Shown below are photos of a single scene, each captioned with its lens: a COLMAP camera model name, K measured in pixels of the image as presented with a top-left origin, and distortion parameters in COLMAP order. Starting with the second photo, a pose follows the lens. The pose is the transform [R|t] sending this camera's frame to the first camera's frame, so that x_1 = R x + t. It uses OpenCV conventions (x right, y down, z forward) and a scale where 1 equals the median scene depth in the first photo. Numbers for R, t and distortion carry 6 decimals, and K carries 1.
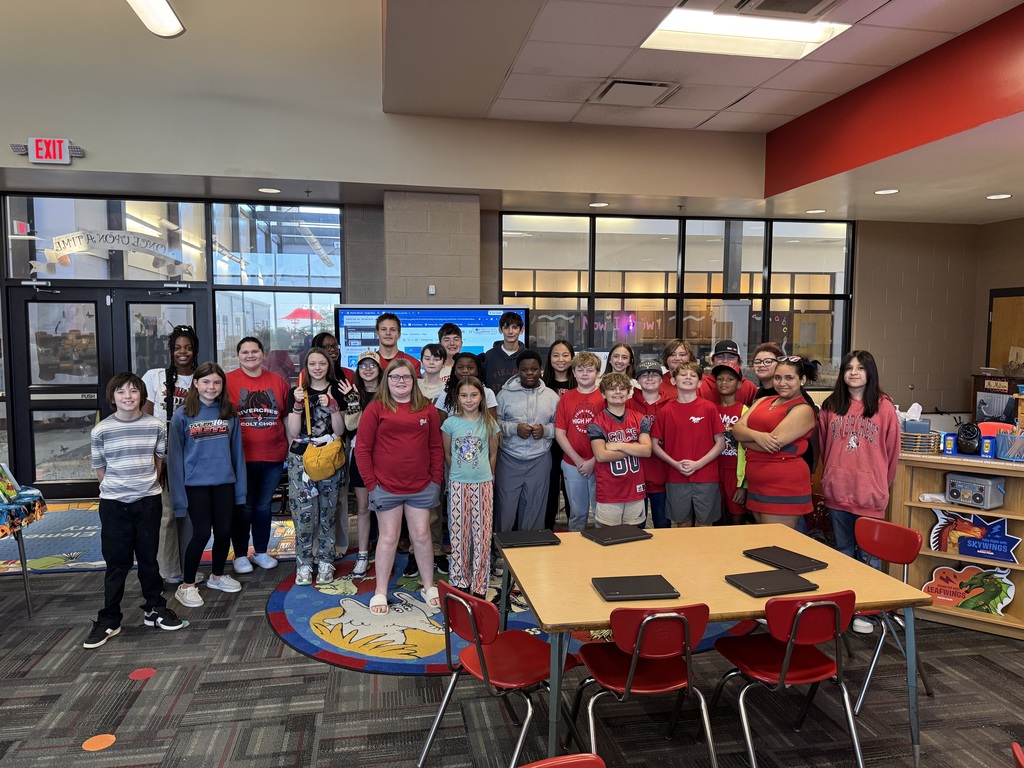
lens RADIAL K [[713.8, 0, 513.2], [0, 713.8, 387.5], [0, 0, 1]] dist [-0.003544, -0.001573]
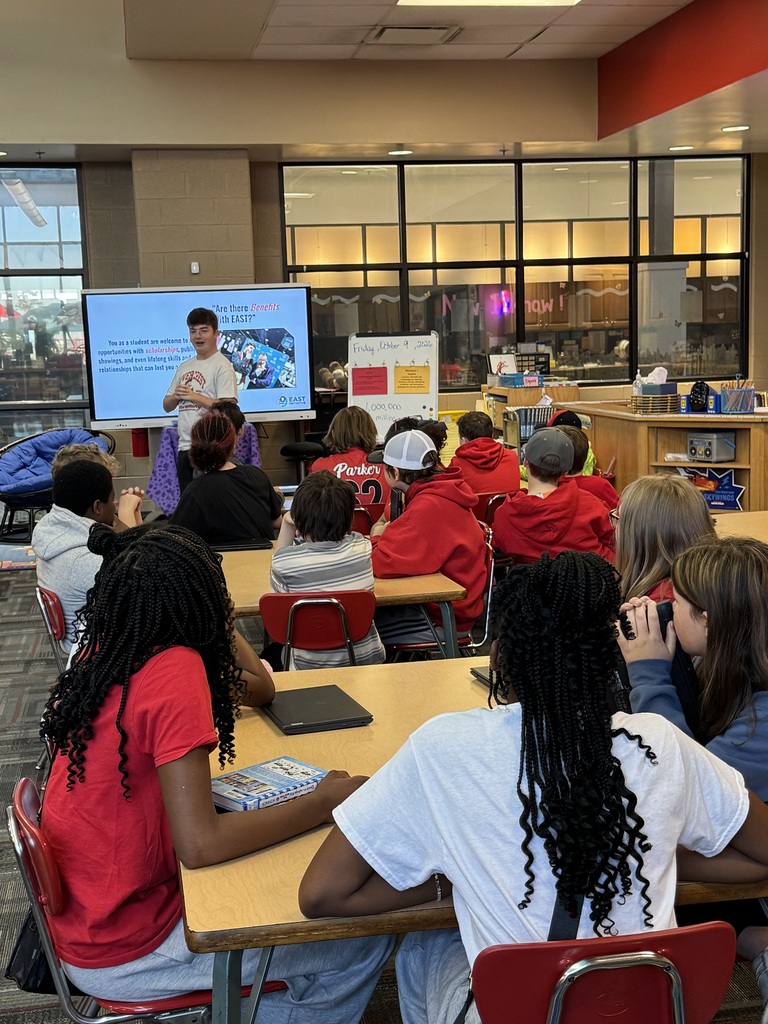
lens RADIAL K [[1438.2, 0, 381.0], [0, 1438.2, 512.2], [0, 0, 1]] dist [0.064541, 0.000000]
pose [[0.999427, -0.032097, -0.010748, 0.104405], [0.032545, 0.998478, 0.044528, 0.074309], [0.009303, -0.044853, 0.998950, -0.642697]]
